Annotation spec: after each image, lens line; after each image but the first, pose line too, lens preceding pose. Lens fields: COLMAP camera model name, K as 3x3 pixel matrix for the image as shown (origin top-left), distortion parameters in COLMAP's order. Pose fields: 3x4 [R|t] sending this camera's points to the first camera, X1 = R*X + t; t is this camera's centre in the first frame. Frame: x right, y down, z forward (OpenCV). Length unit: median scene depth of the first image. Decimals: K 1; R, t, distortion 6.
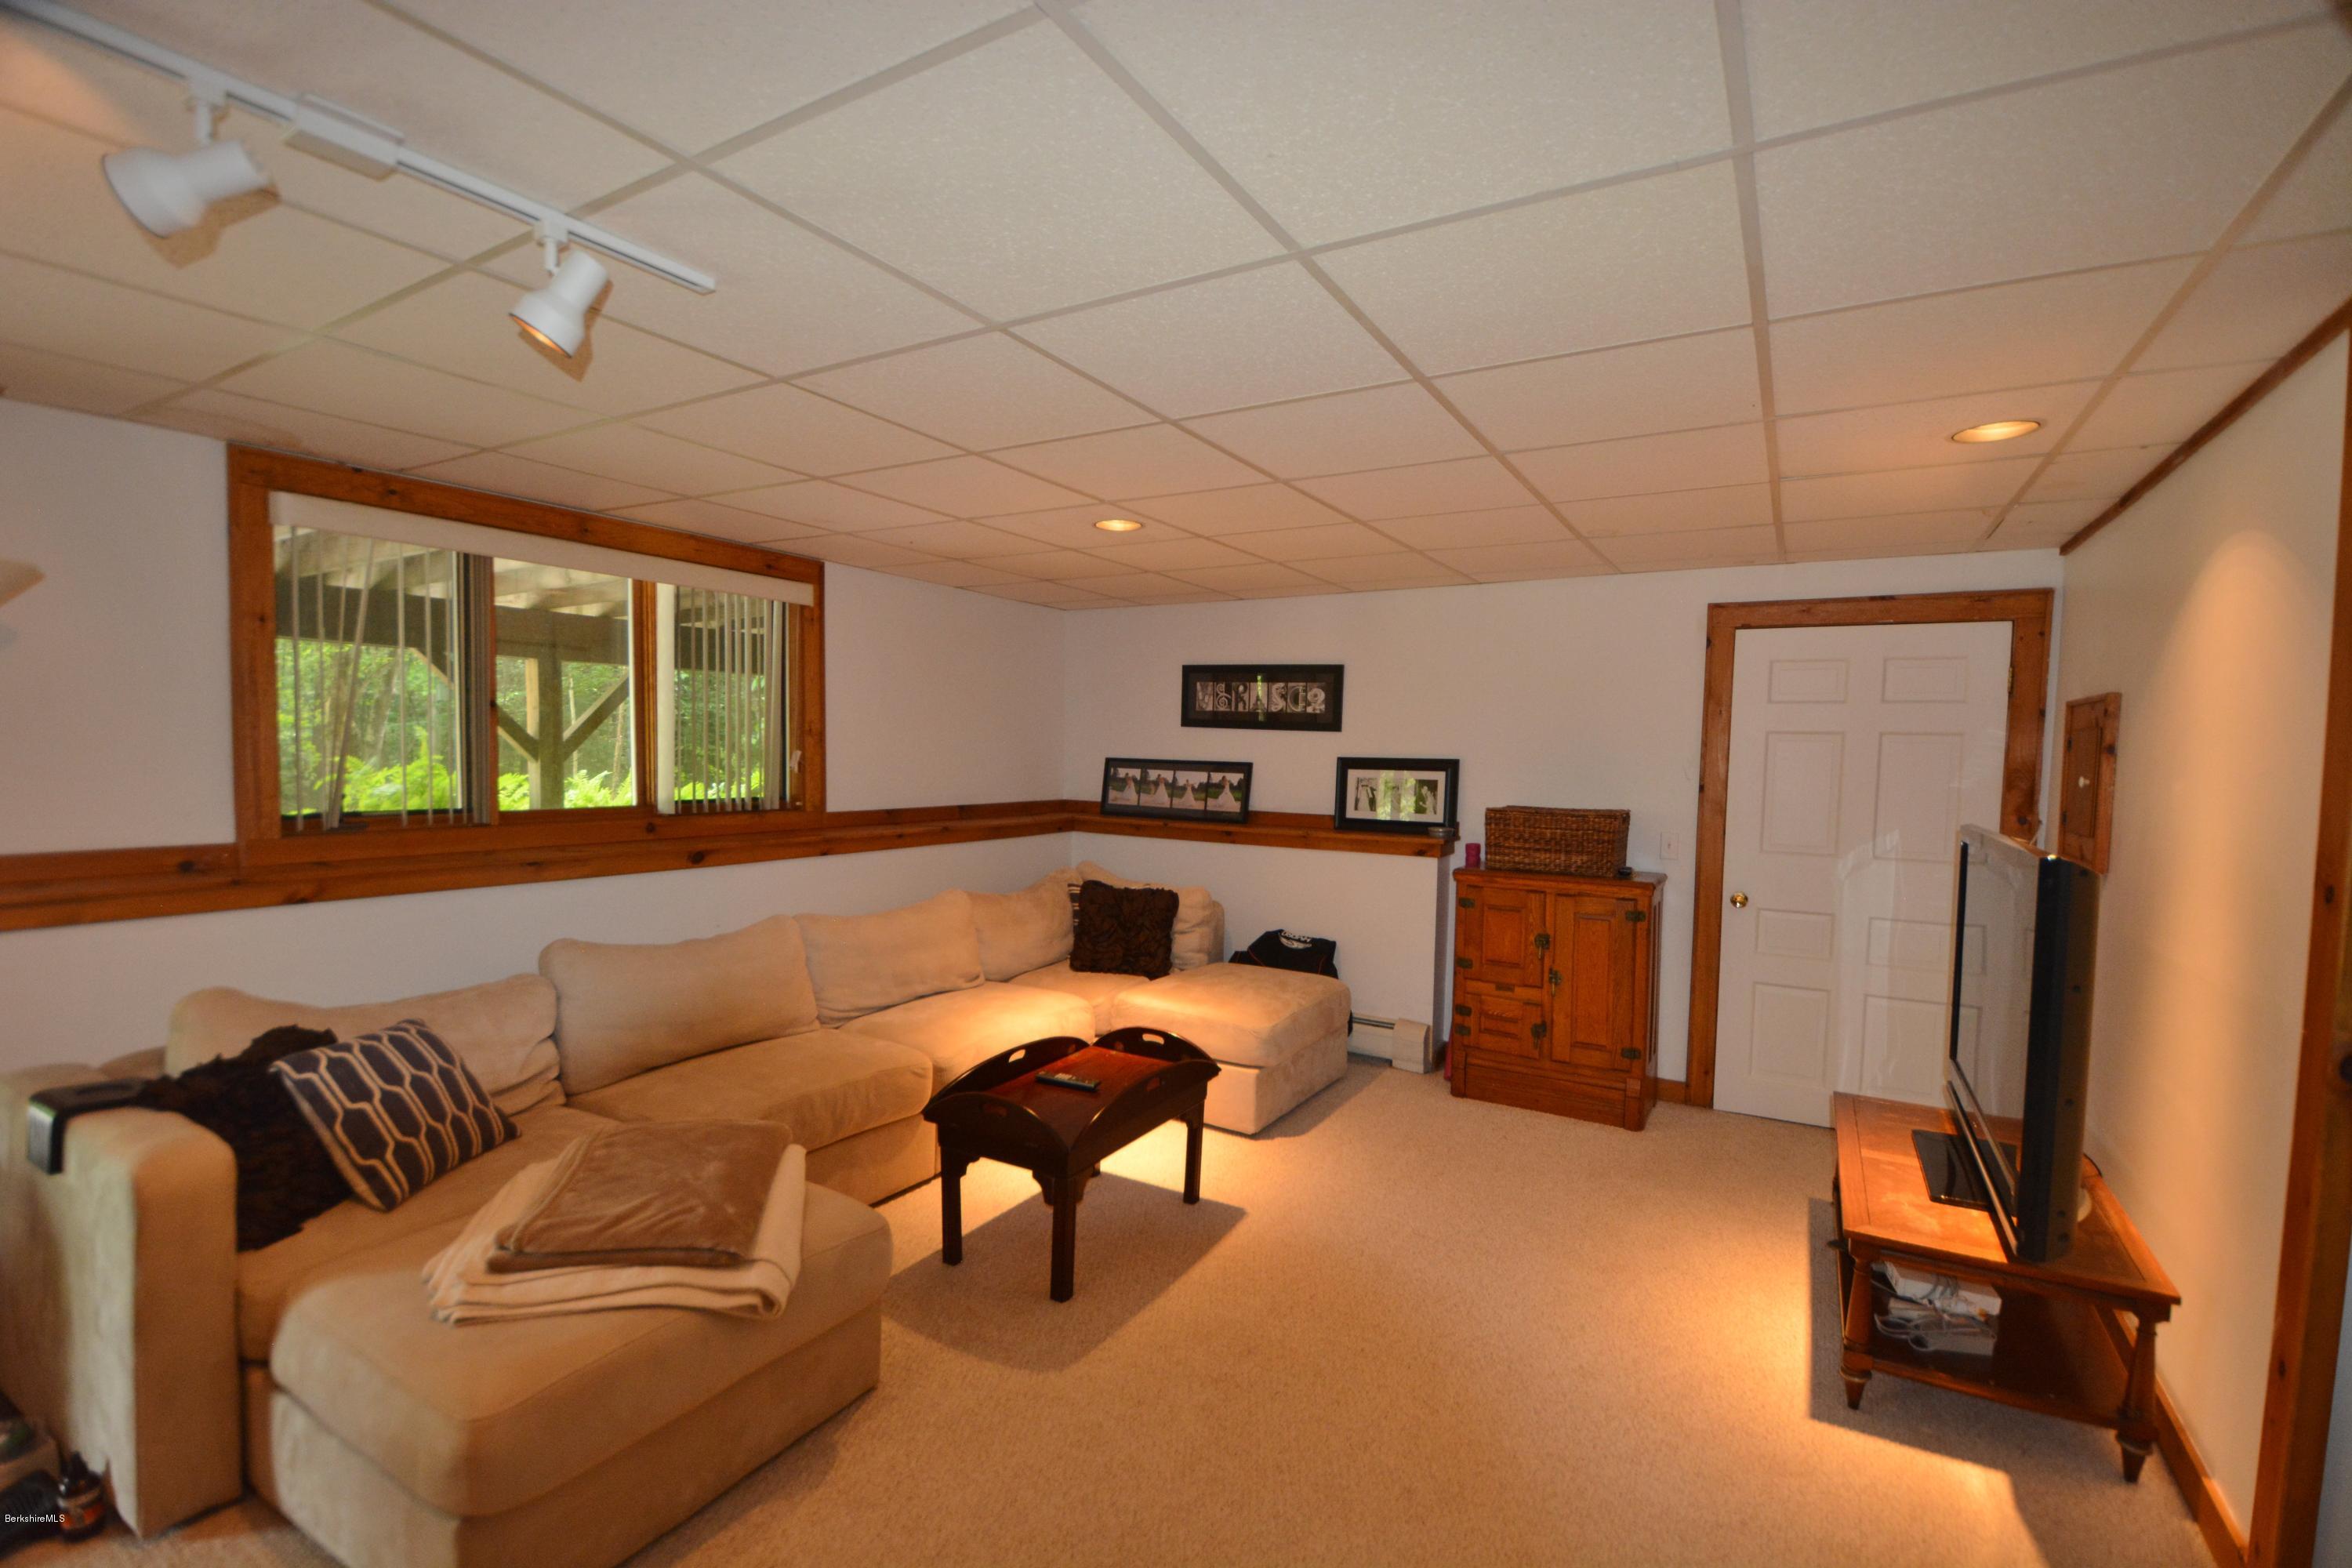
lens RADIAL K [[1045.1, 0, 1191.6], [0, 1045.1, 817.7], [0, 0, 1]] dist [0.021381, -0.026166]
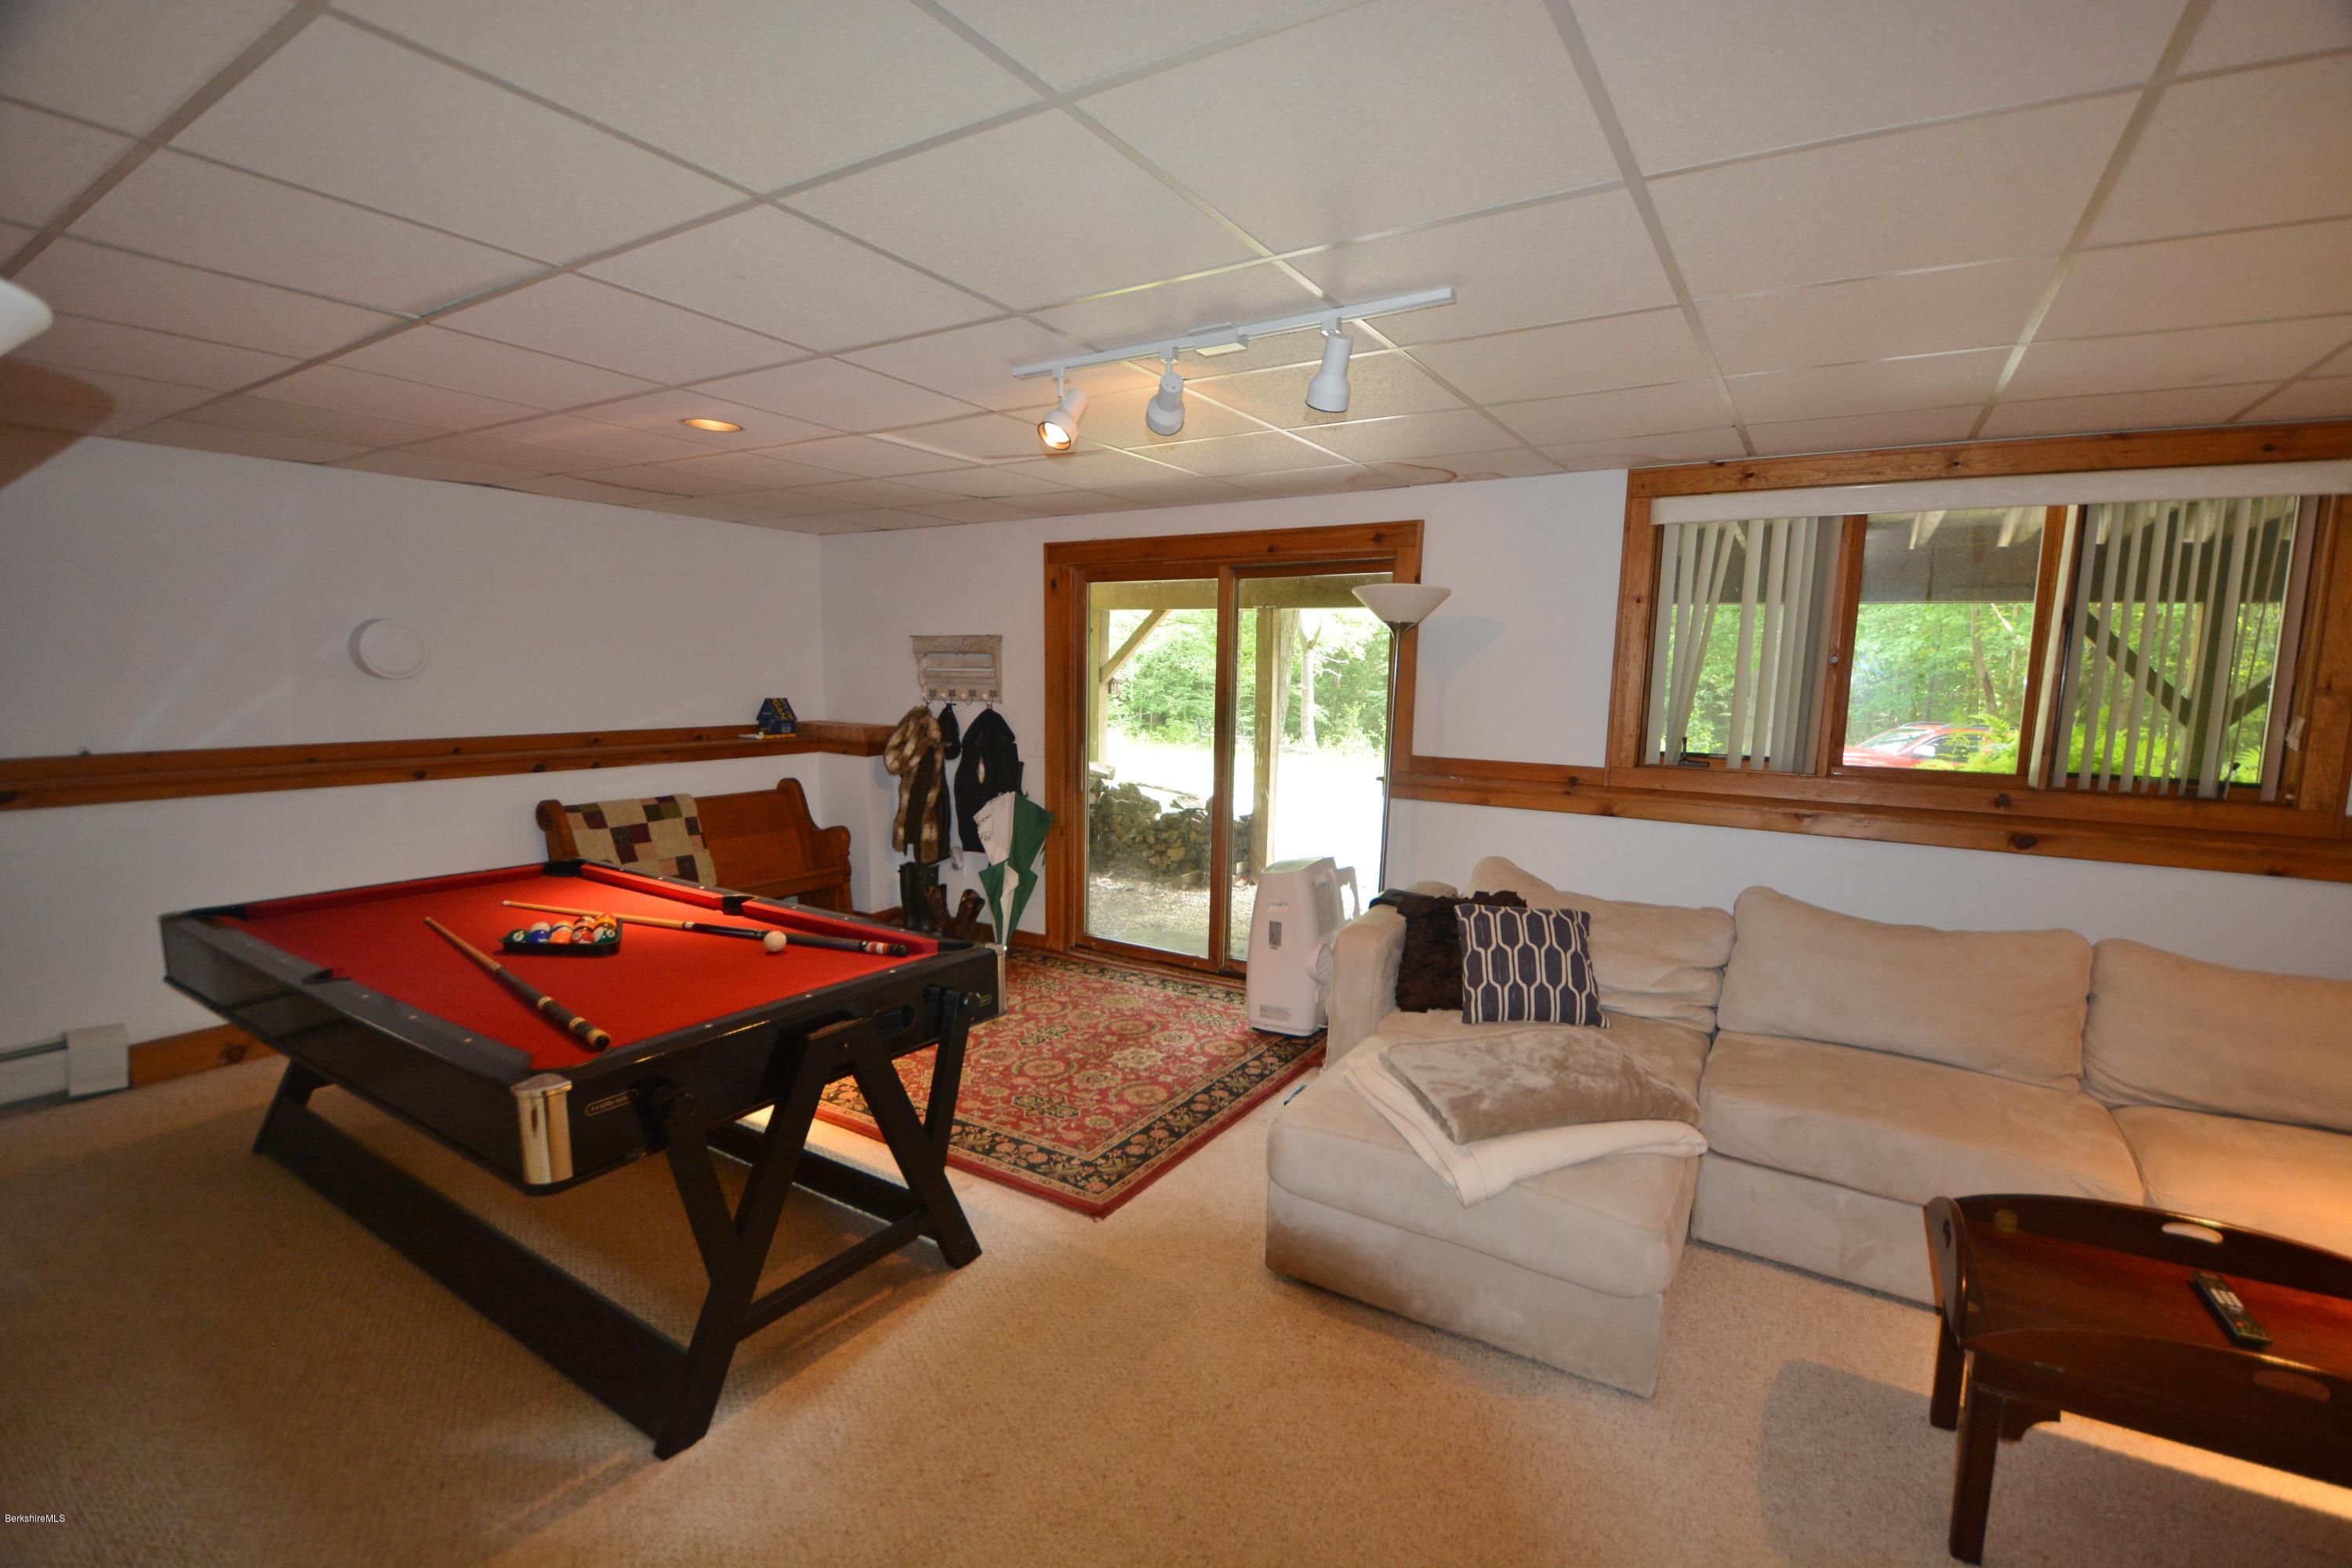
lens RADIAL K [[1045.1, 0, 1191.6], [0, 1045.1, 817.7], [0, 0, 1]] dist [0.021381, -0.026166]
pose [[-0.047240, 0.107683, -0.993062, 0.478790], [-0.090639, 0.989609, 0.111620, -0.016066], [0.994763, 0.095284, -0.036989, 0.525370]]
